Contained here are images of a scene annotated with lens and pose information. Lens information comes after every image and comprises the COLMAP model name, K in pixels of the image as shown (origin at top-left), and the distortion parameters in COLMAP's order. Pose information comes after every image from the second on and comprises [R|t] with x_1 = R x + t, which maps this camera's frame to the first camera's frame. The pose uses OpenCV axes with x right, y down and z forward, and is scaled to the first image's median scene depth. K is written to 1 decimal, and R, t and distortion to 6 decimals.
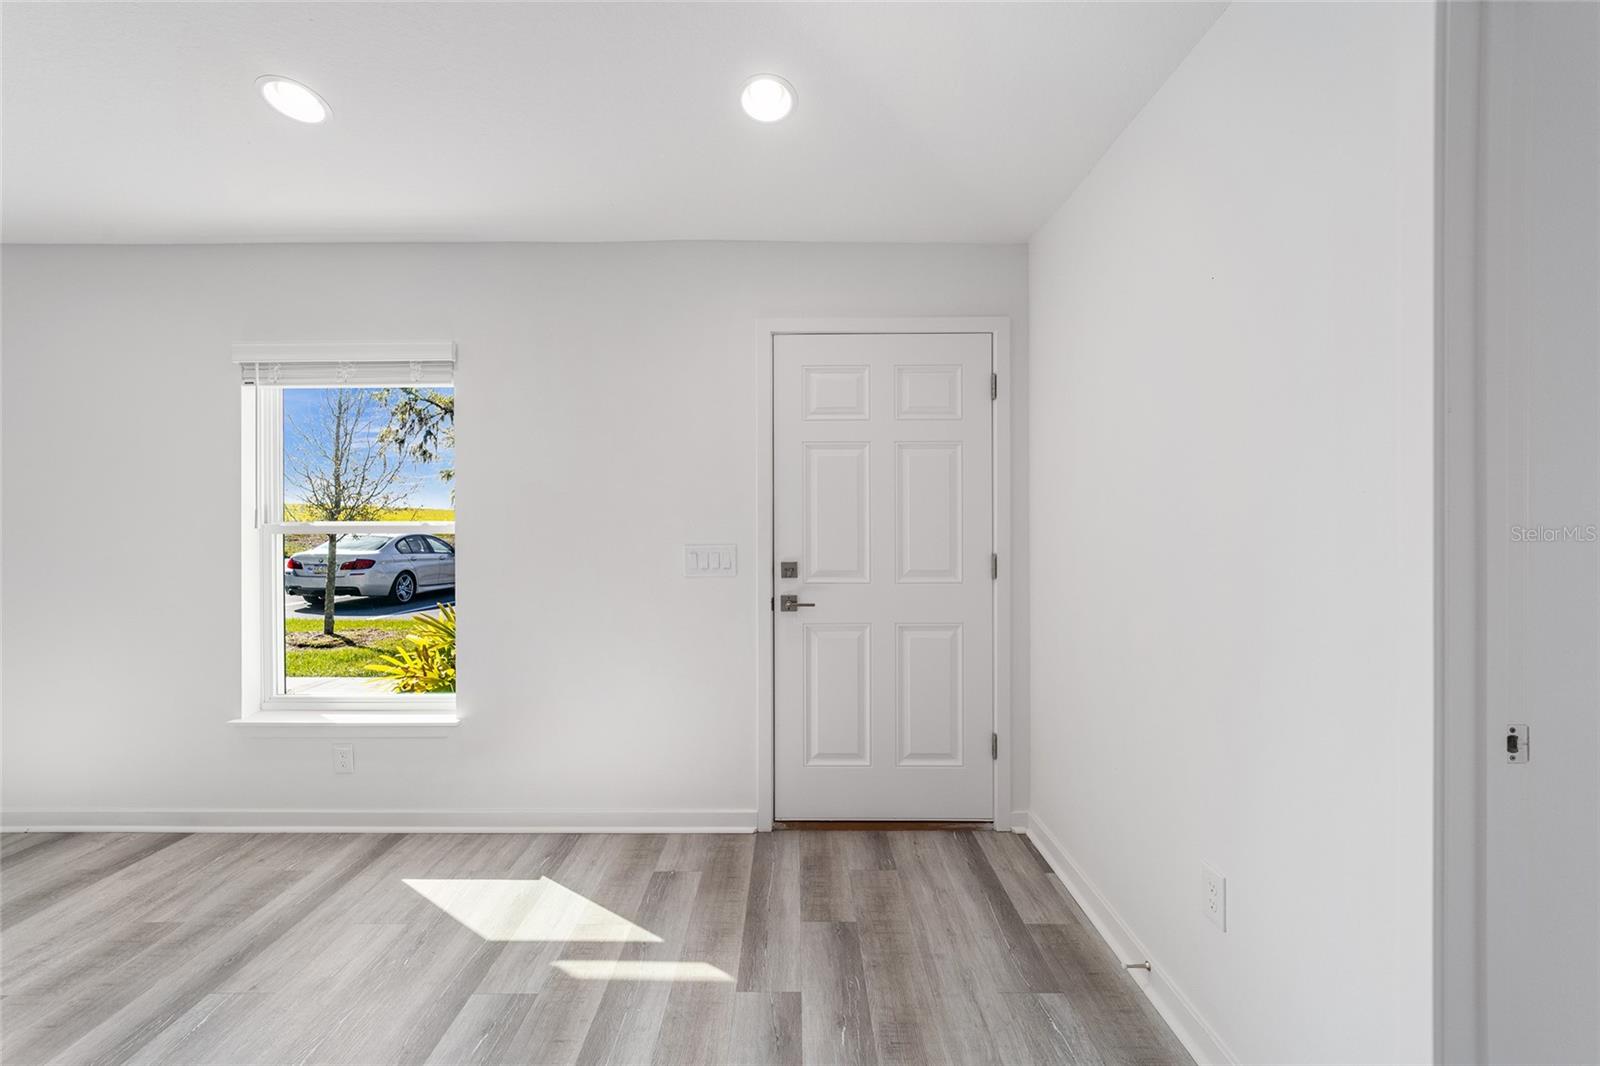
lens RADIAL K [[638.9, 0, 797.2], [0, 638.9, 529.0], [0, 0, 1]] dist [-0.000392, 0.000203]
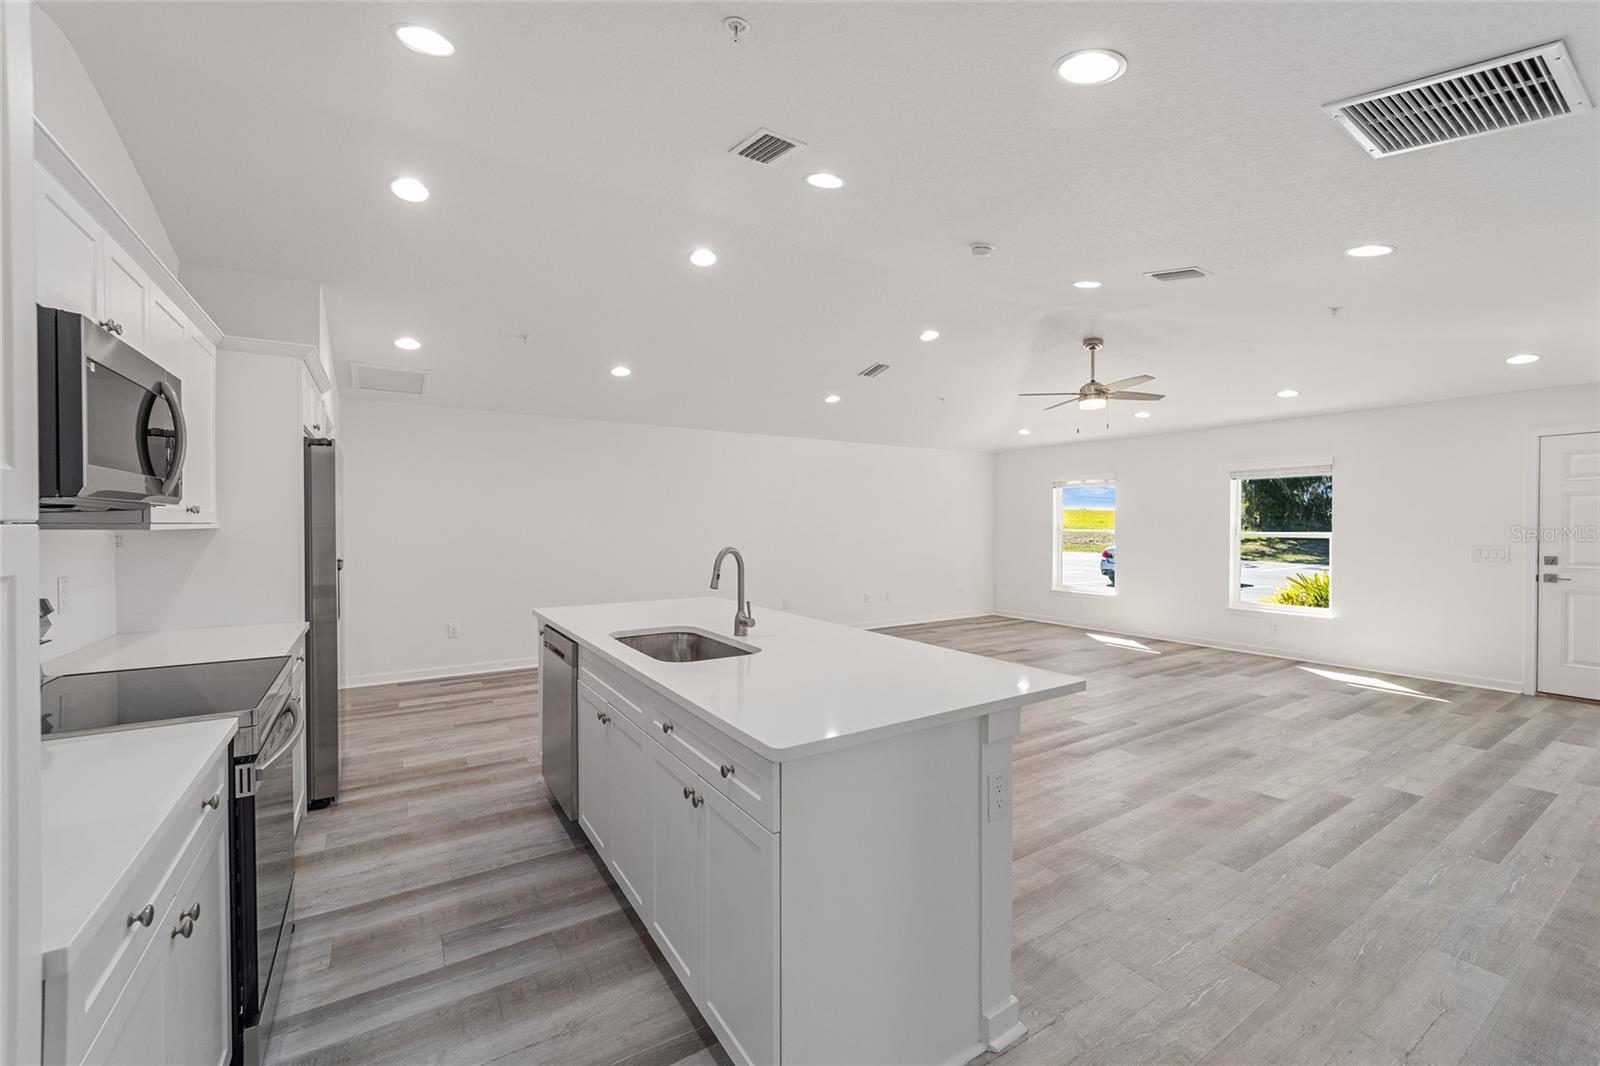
lens RADIAL K [[638.9, 0, 797.2], [0, 638.9, 529.0], [0, 0, 1]] dist [-0.000392, 0.000203]
pose [[0.541777, 0.008555, -0.840479, 0.381434], [-0.010095, 0.999942, 0.003671, -0.014814], [0.840462, 0.006495, 0.541832, -1.971448]]
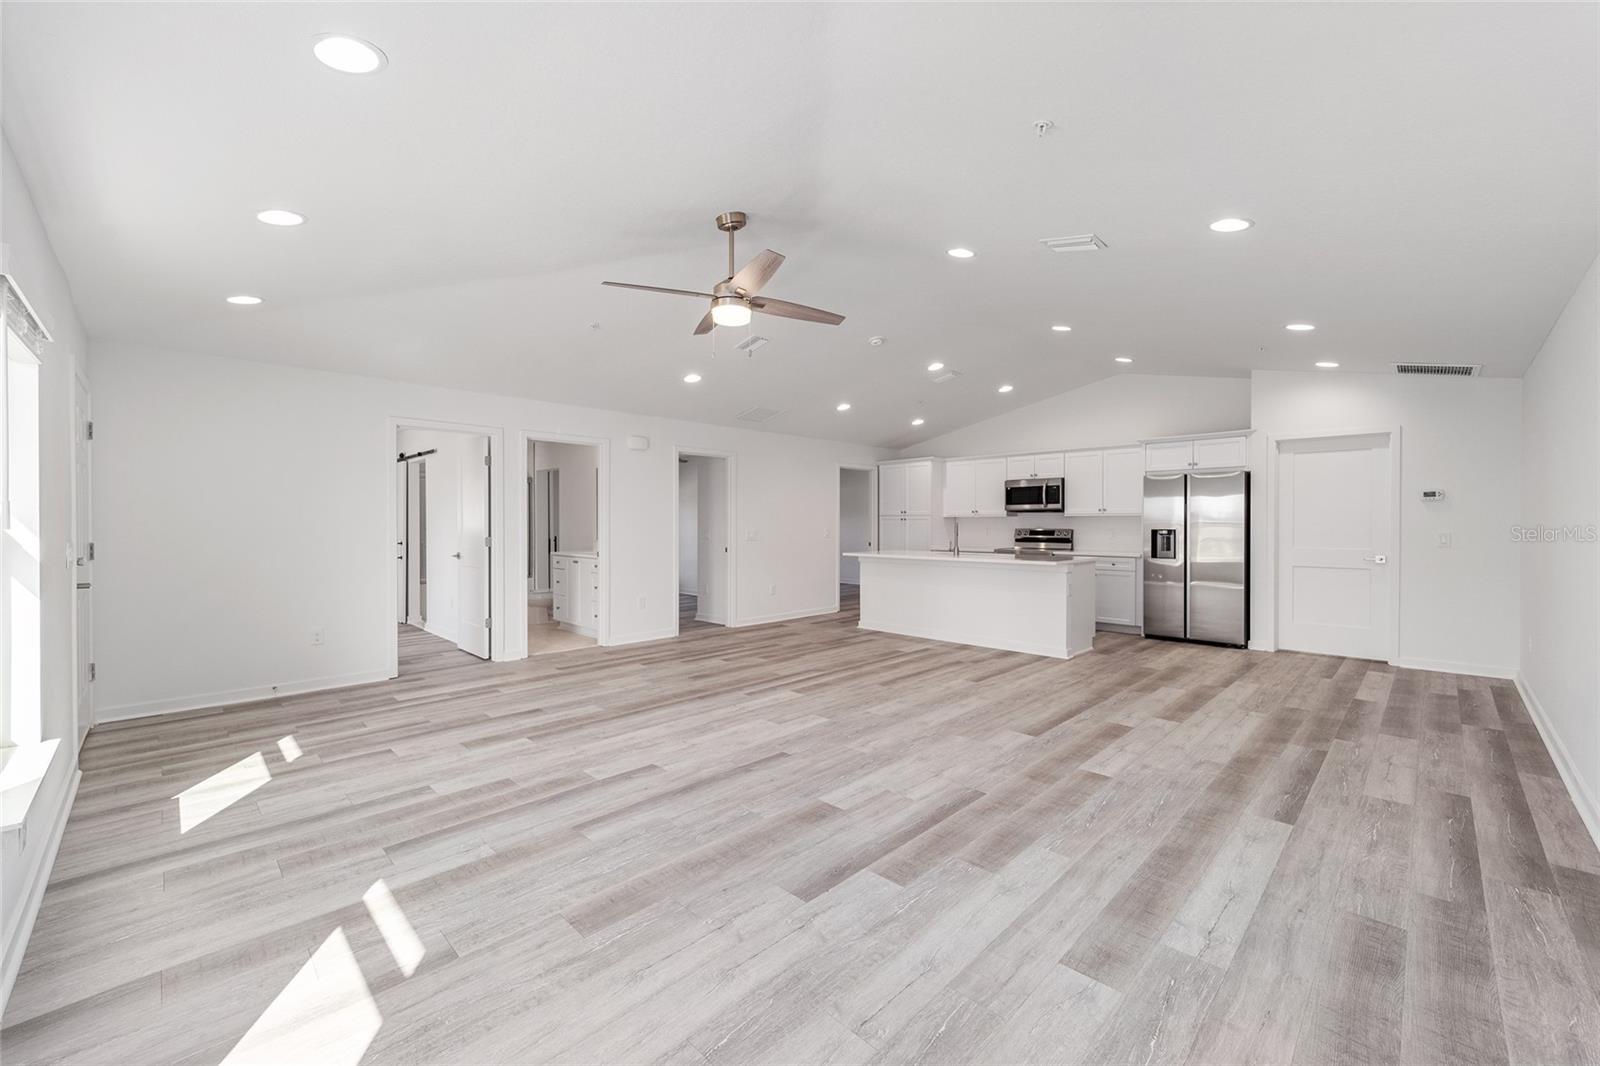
lens RADIAL K [[637.9, 0, 795.1], [0, 637.9, 528.7], [0, 0, 1]] dist [0.000798, 0.000011]
pose [[-0.706728, -0.004502, 0.707471, -1.958579], [0.008735, 0.999848, 0.015088, -0.001006], [-0.707432, 0.016843, -0.706581, 0.913895]]
